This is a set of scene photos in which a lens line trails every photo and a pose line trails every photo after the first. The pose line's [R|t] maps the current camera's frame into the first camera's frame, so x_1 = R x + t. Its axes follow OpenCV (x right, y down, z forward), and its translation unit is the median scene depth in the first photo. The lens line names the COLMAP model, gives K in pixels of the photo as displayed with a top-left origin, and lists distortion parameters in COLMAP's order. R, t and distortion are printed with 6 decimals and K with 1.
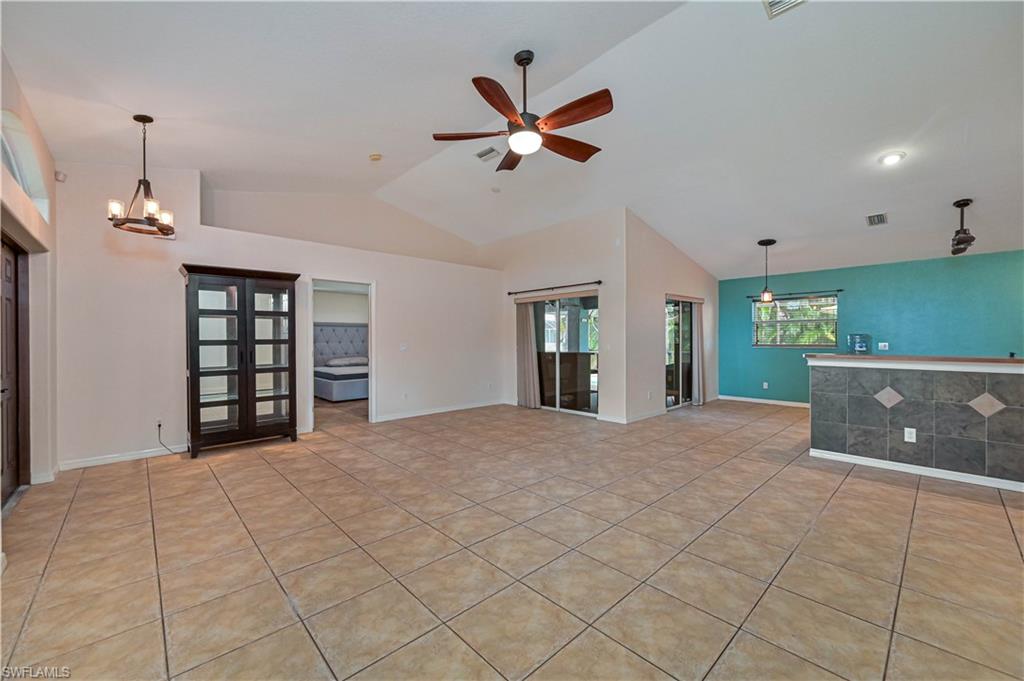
lens RADIAL K [[403.8, 0, 508.8], [0, 403.8, 342.3], [0, 0, 1]] dist [-0.005539, 0.000133]
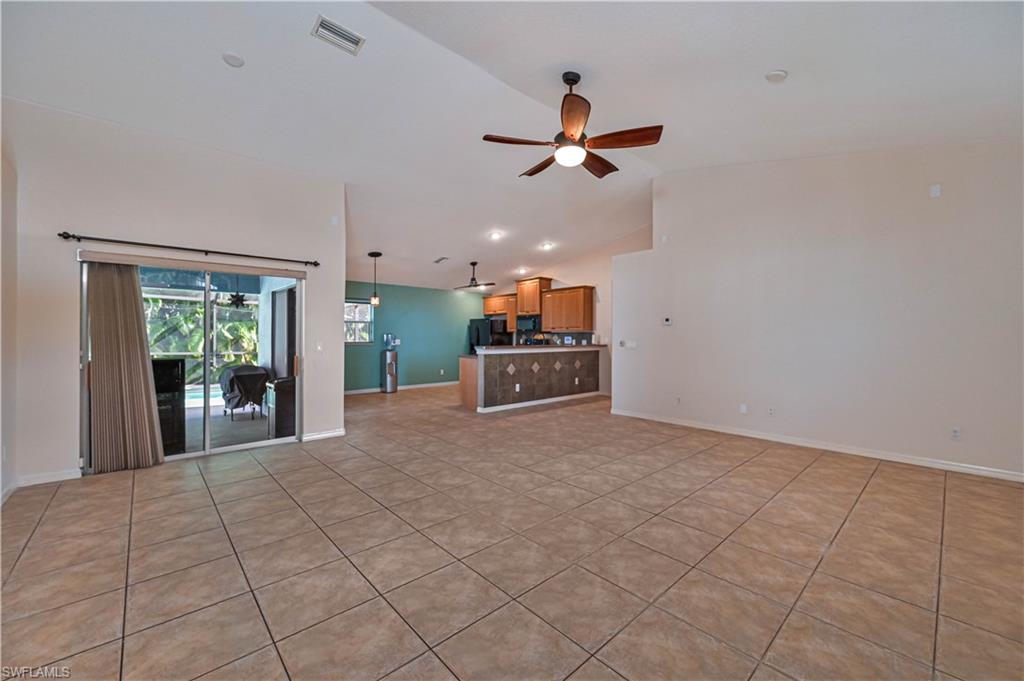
lens RADIAL K [[403.8, 0, 516.2], [0, 403.8, 338.1], [0, 0, 1]] dist [-0.005539, 0.000133]
pose [[0.008485, -0.001470, 0.999963, -0.867708], [0.006532, 0.999978, 0.001414, -0.005362], [-0.999943, 0.006519, 0.008495, 0.944495]]
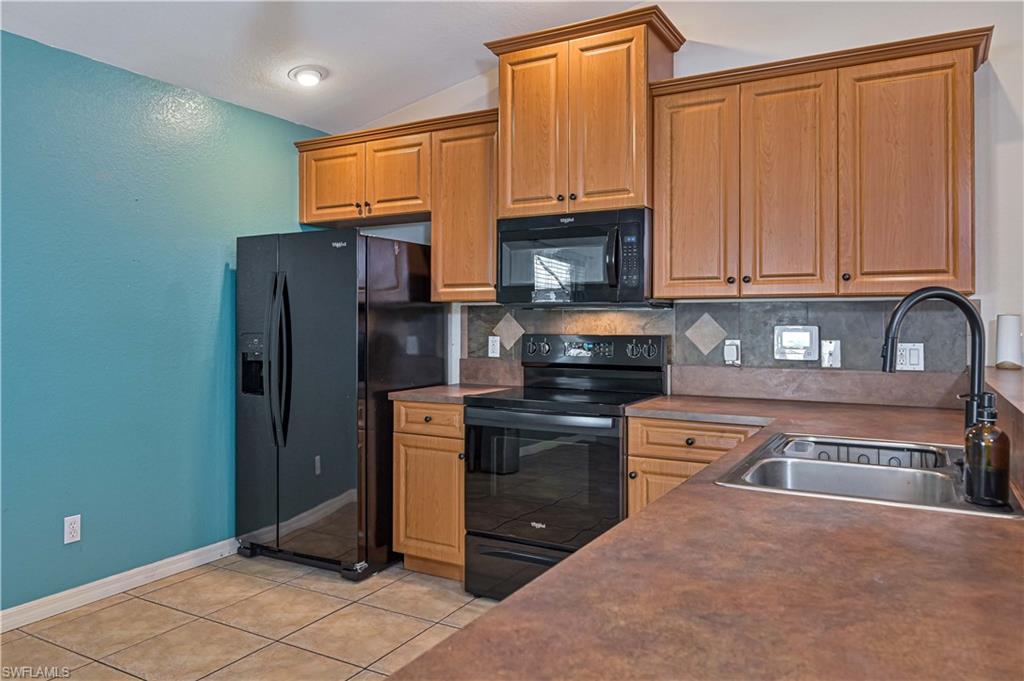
lens RADIAL K [[734.4, 0, 490.1], [0, 734.4, 311.5], [0, 0, 1]] dist [0.027439, 0.003507]
pose [[-0.283815, 0.018937, 0.958692, 0.798455], [0.006096, 0.999820, -0.017945, -0.010808], [-0.958860, 0.000751, -0.283880, 1.234358]]
